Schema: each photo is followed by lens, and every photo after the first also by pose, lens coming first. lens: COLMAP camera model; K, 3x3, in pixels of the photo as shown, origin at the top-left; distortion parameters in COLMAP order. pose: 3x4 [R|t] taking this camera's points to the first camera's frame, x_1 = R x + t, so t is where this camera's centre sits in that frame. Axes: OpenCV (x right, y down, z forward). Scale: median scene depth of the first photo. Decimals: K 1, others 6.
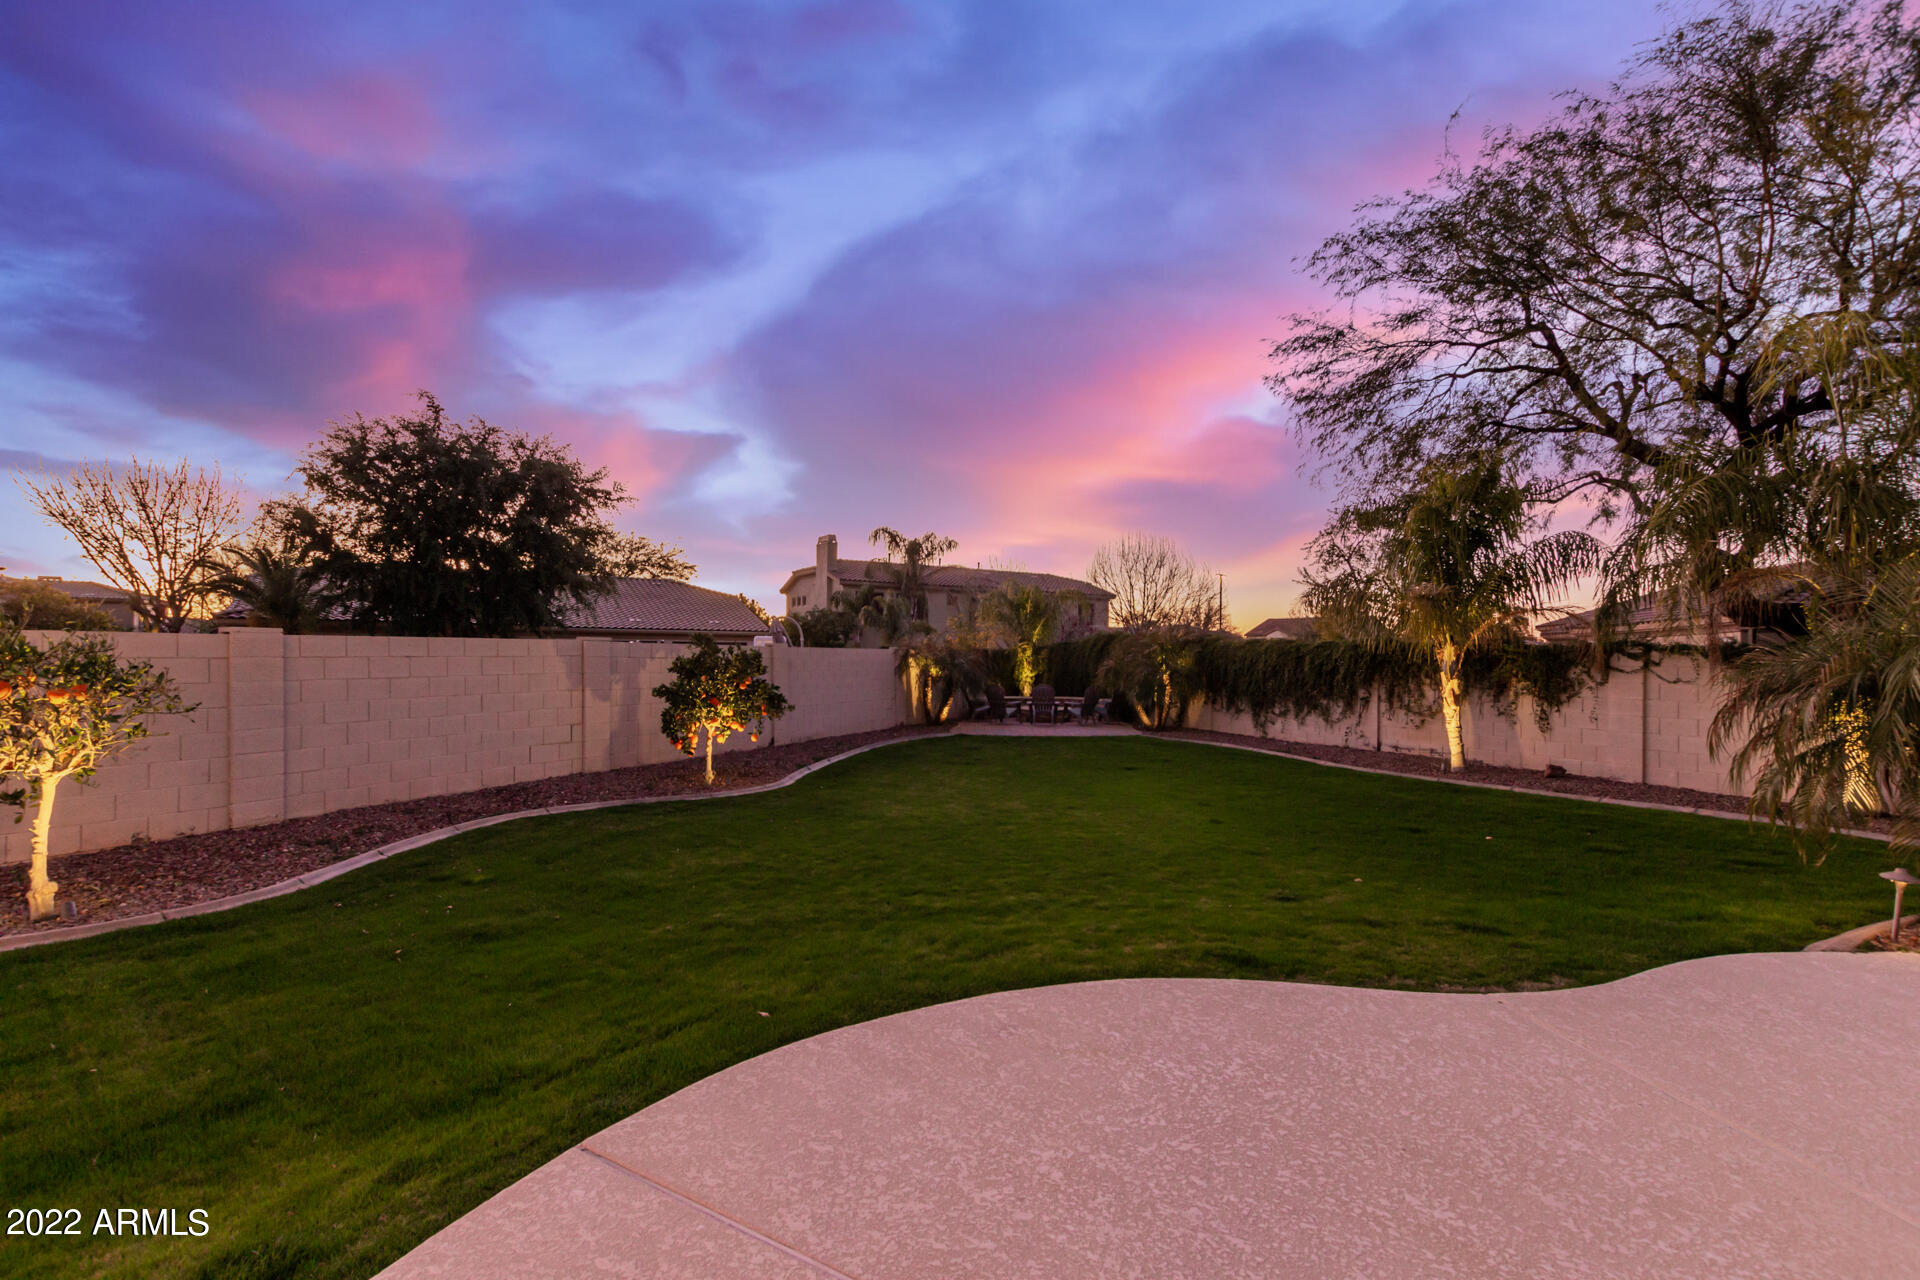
lens RADIAL K [[844.4, 0, 967.9], [0, 844.4, 648.8], [0, 0, 1]] dist [-0.010439, -0.000307]
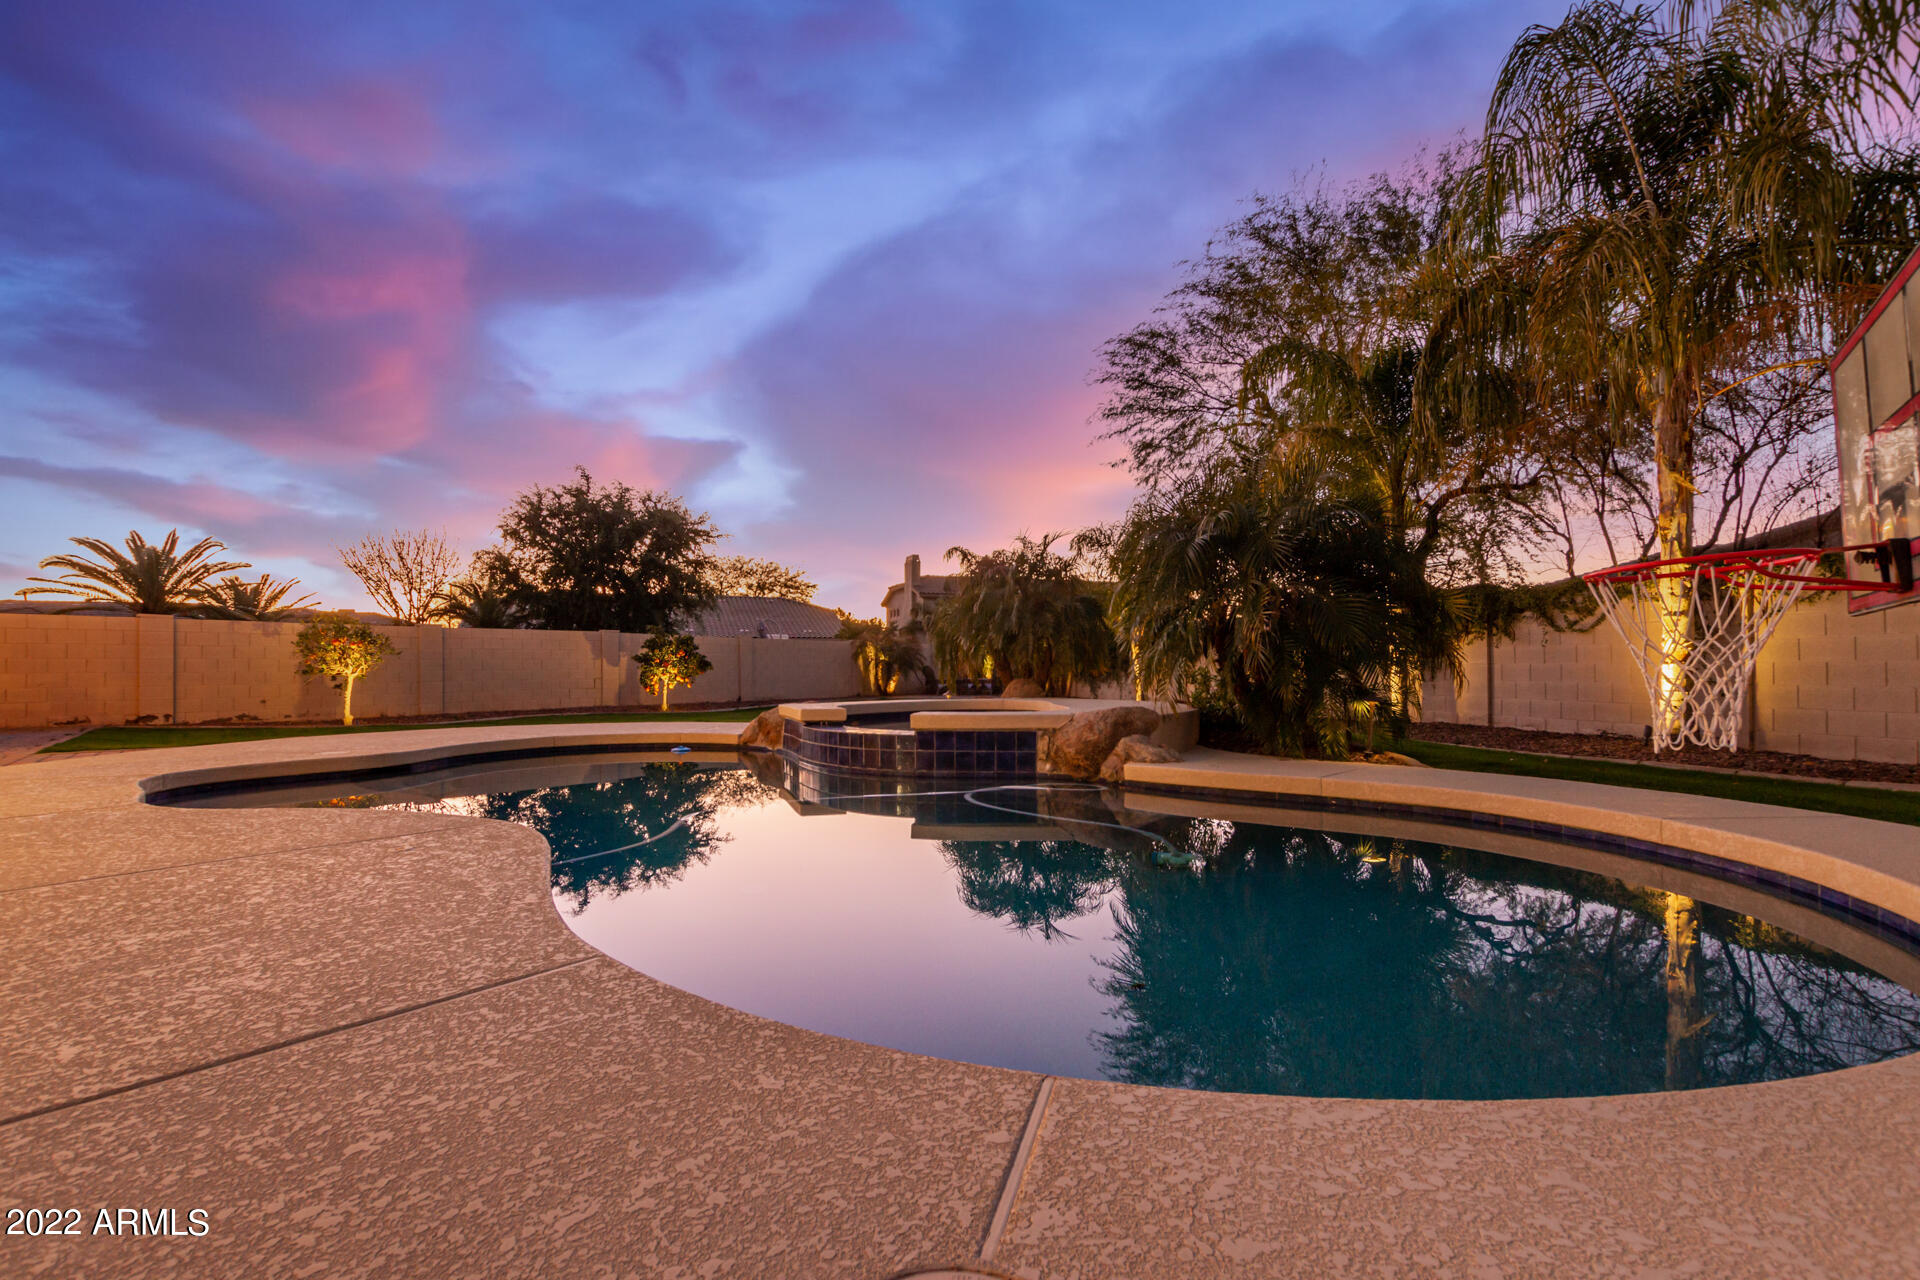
lens RADIAL K [[844.4, 0, 967.9], [0, 844.4, 648.8], [0, 0, 1]] dist [-0.010439, -0.000307]
pose [[0.980507, -0.018596, -0.195604, 0.240629], [0.015745, 0.999746, -0.016122, 0.025170], [0.195854, 0.012728, 0.980550, -0.220667]]
